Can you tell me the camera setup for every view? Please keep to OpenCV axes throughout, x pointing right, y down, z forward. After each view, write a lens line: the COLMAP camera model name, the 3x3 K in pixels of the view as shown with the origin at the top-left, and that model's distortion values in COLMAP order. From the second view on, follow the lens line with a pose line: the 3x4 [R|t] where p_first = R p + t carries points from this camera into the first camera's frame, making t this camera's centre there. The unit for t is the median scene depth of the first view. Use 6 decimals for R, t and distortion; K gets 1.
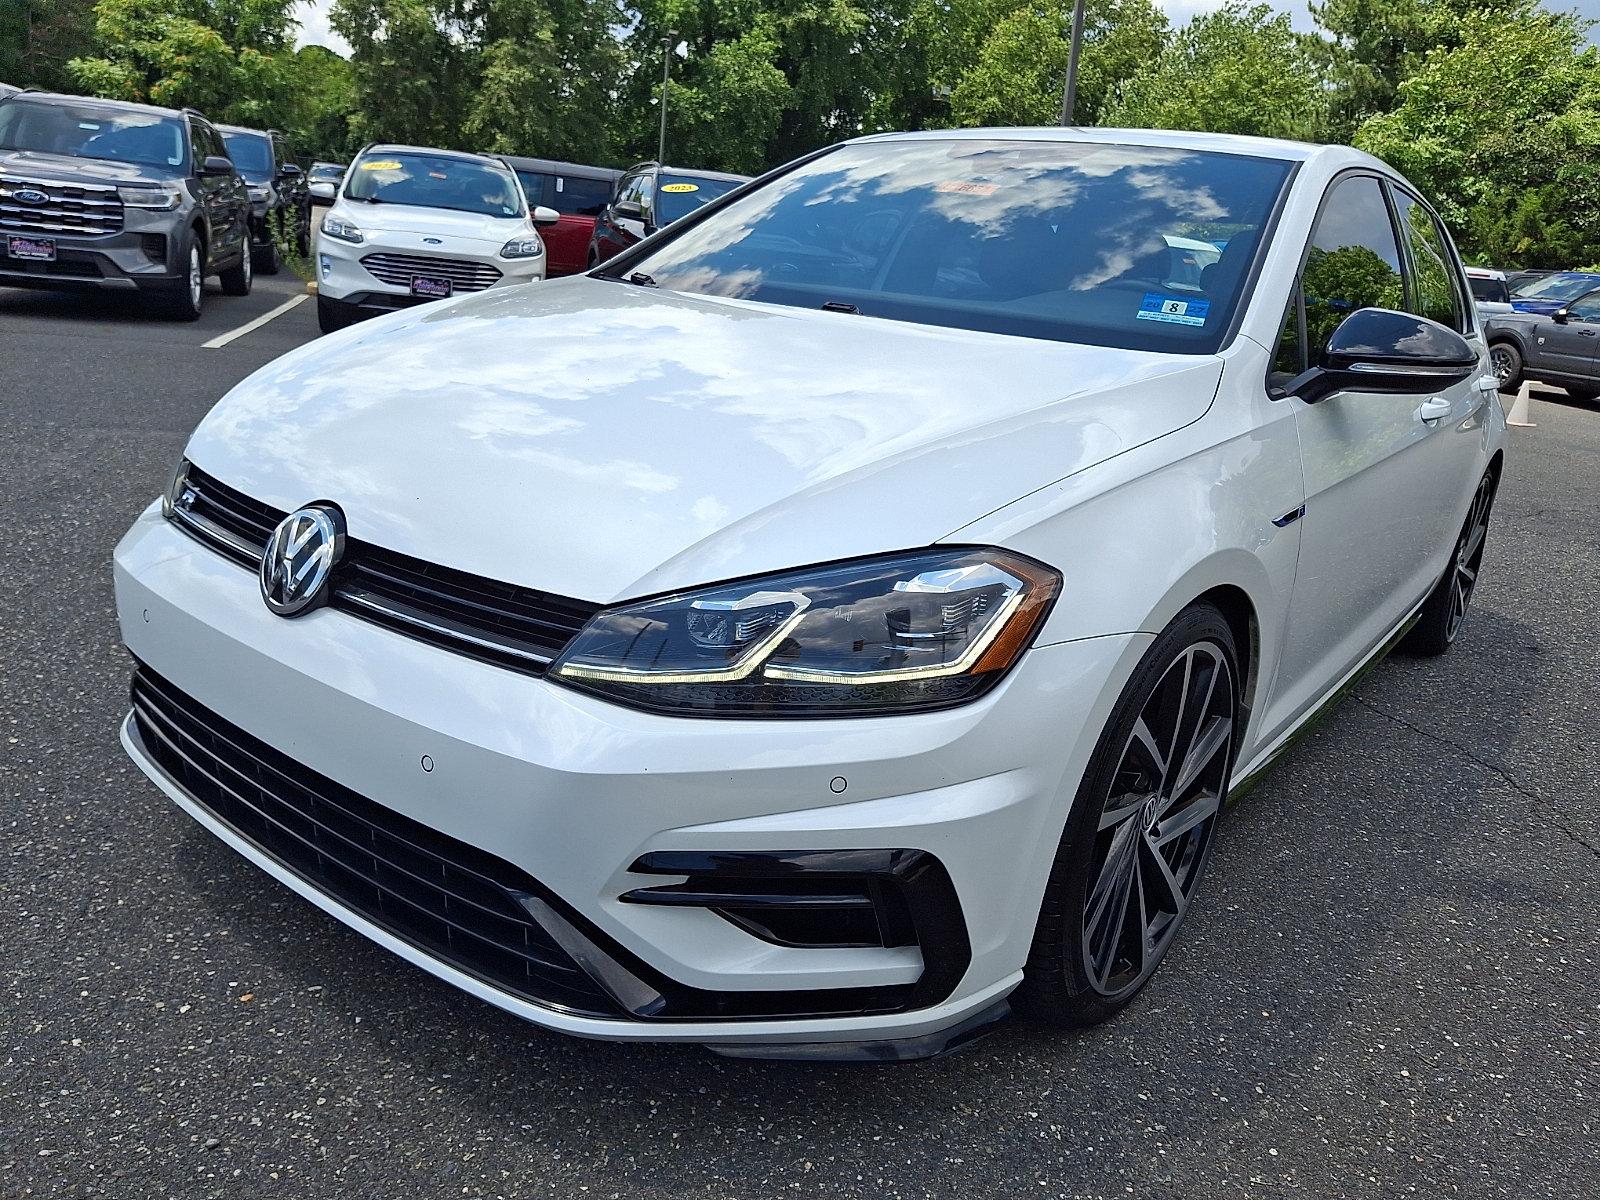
lens RADIAL K [[1197.2, 0, 800.1], [0, 1197.2, 611.1], [0, 0, 1]] dist [0.006350, -0.023123]
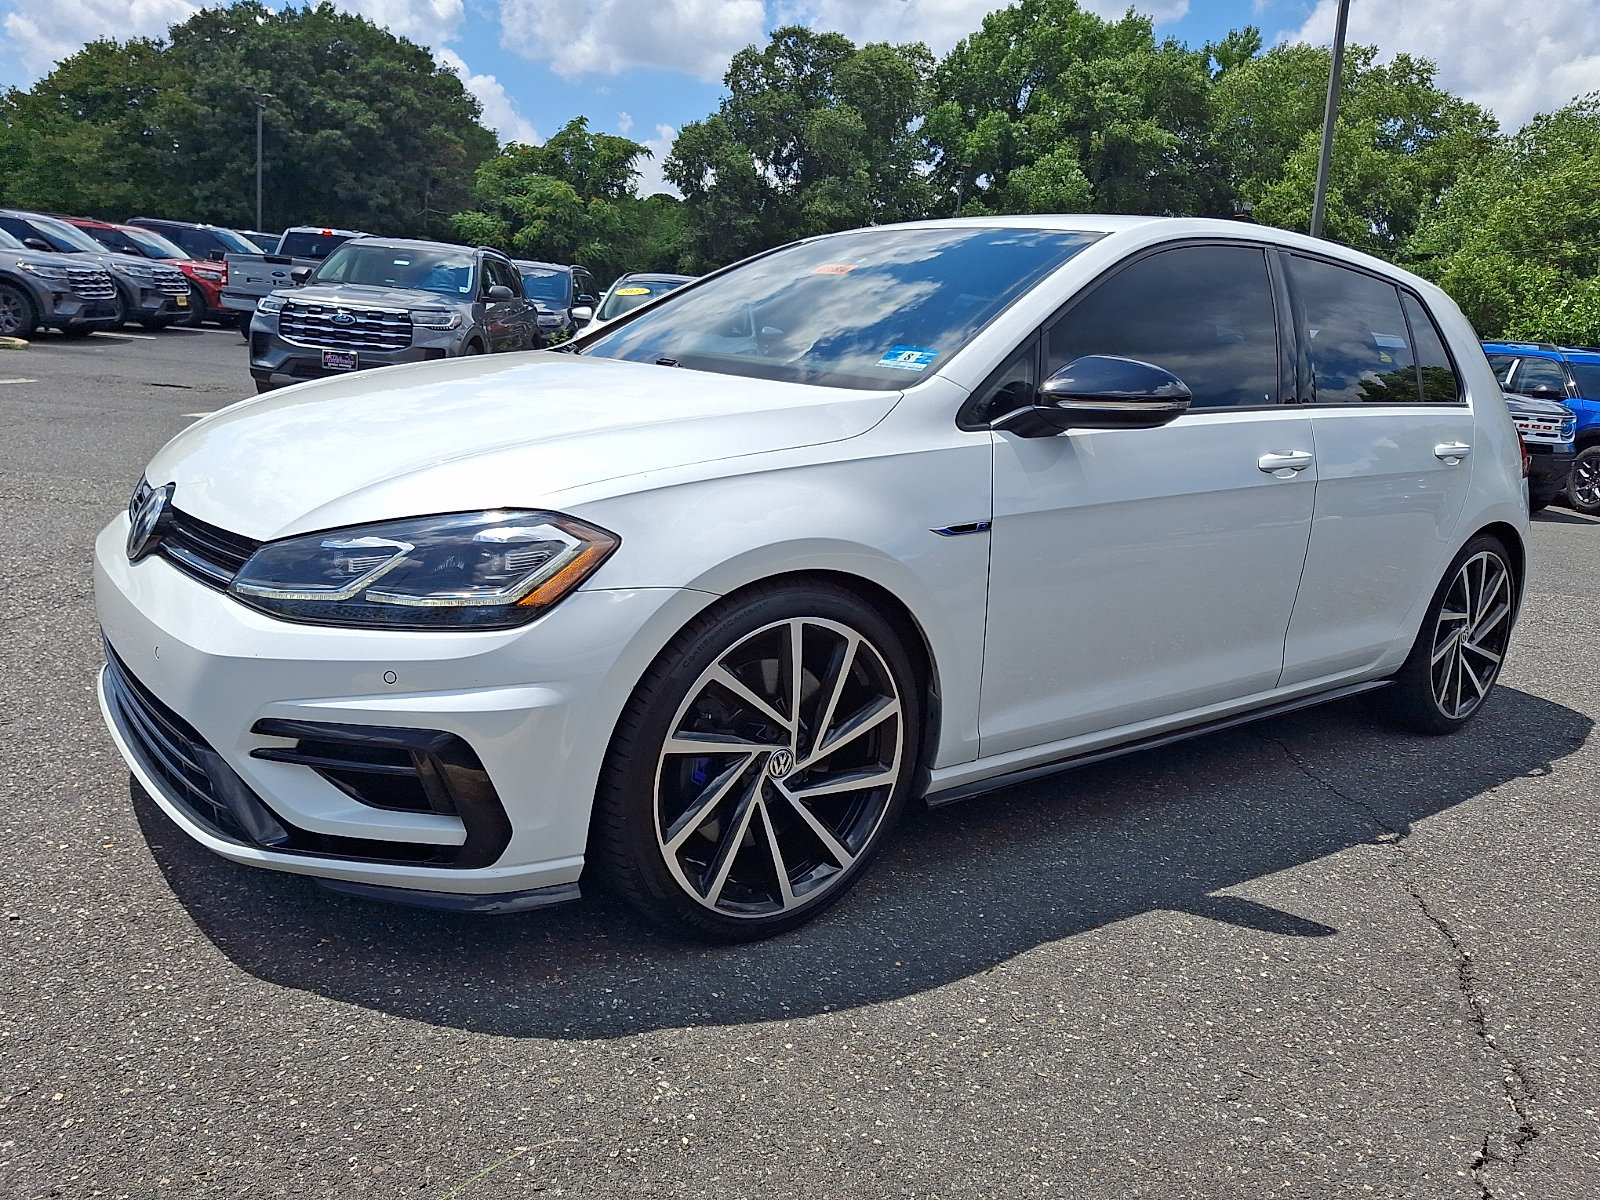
lens RADIAL K [[1197.2, 0, 794.5], [0, 1197.2, 589.0], [0, 0, 1]] dist [0.006350, -0.023123]
pose [[0.966858, 0.035081, -0.252891, 0.118491], [-0.063210, 0.992569, -0.103976, 0.023318], [0.247365, 0.116516, 0.961891, -0.028612]]
